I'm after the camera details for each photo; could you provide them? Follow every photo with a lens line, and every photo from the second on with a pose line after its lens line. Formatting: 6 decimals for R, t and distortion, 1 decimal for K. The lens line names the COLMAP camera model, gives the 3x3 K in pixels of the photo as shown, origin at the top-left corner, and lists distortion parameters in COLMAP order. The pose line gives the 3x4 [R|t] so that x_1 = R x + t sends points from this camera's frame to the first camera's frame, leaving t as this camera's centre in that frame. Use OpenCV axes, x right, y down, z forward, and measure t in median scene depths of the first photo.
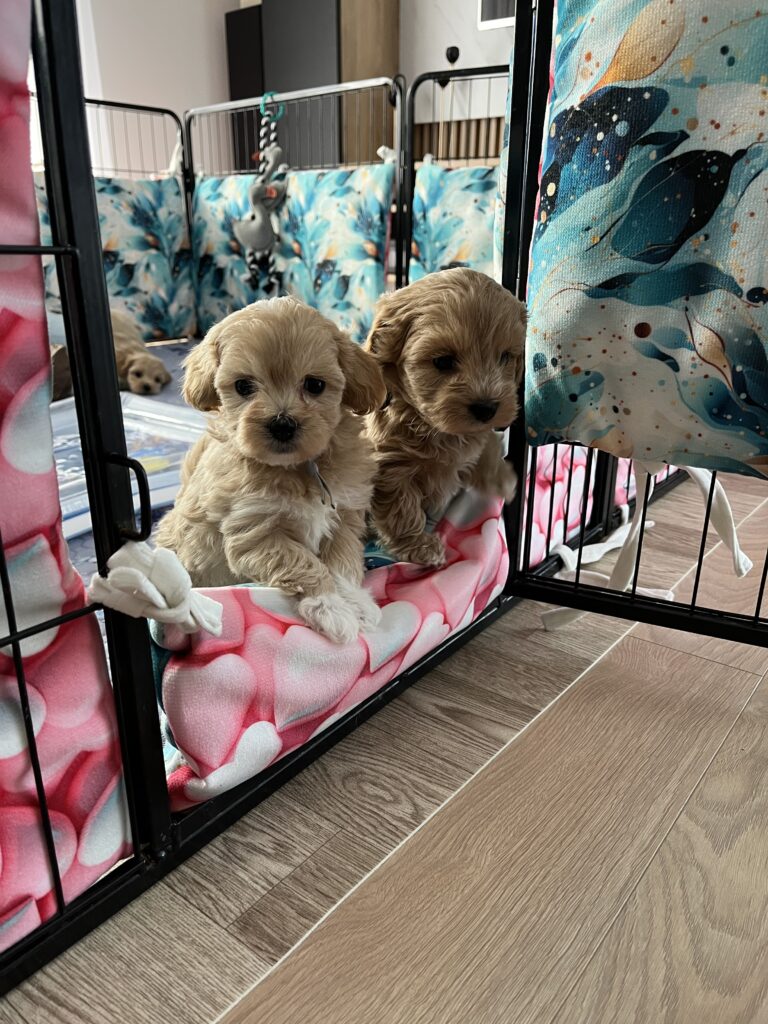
lens RADIAL K [[786.6, 0, 387.7], [0, 786.6, 516.9], [0, 0, 1]] dist [0.039300, -0.062912]
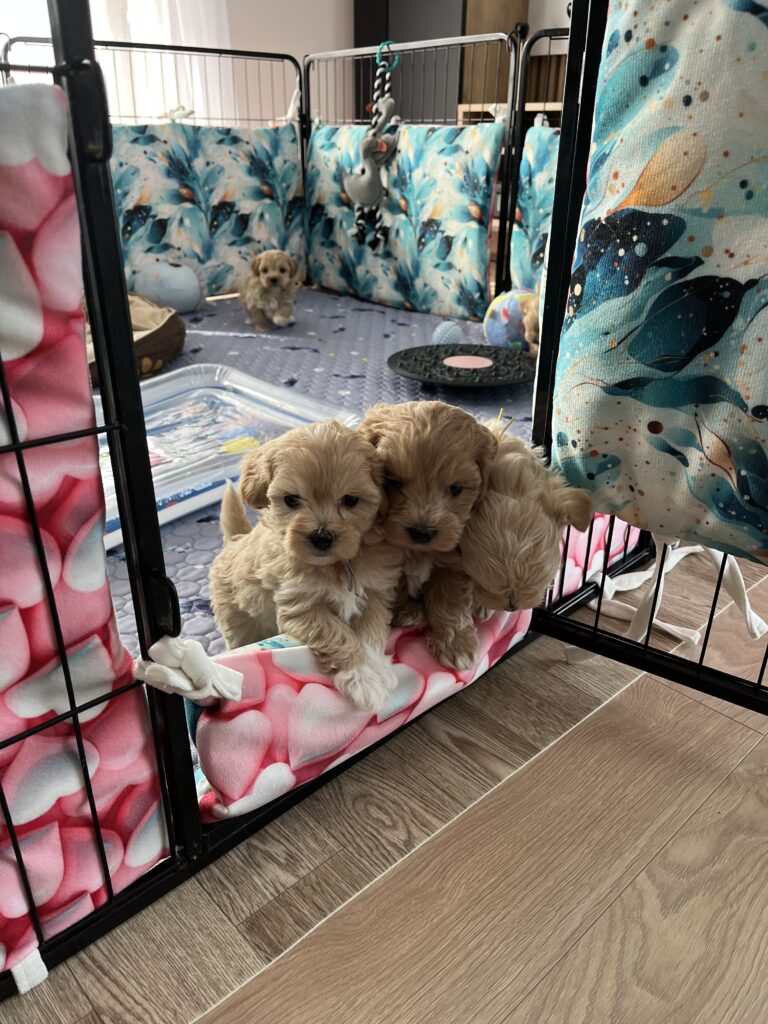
lens RADIAL K [[786.6, 0, 386.5], [0, 786.6, 506.4], [0, 0, 1]] dist [0.039300, -0.062912]
pose [[0.987536, 0.071212, -0.140364, 0.128742], [-0.057659, 0.993478, 0.098368, -0.225841], [0.146453, -0.089049, 0.985201, -0.116075]]
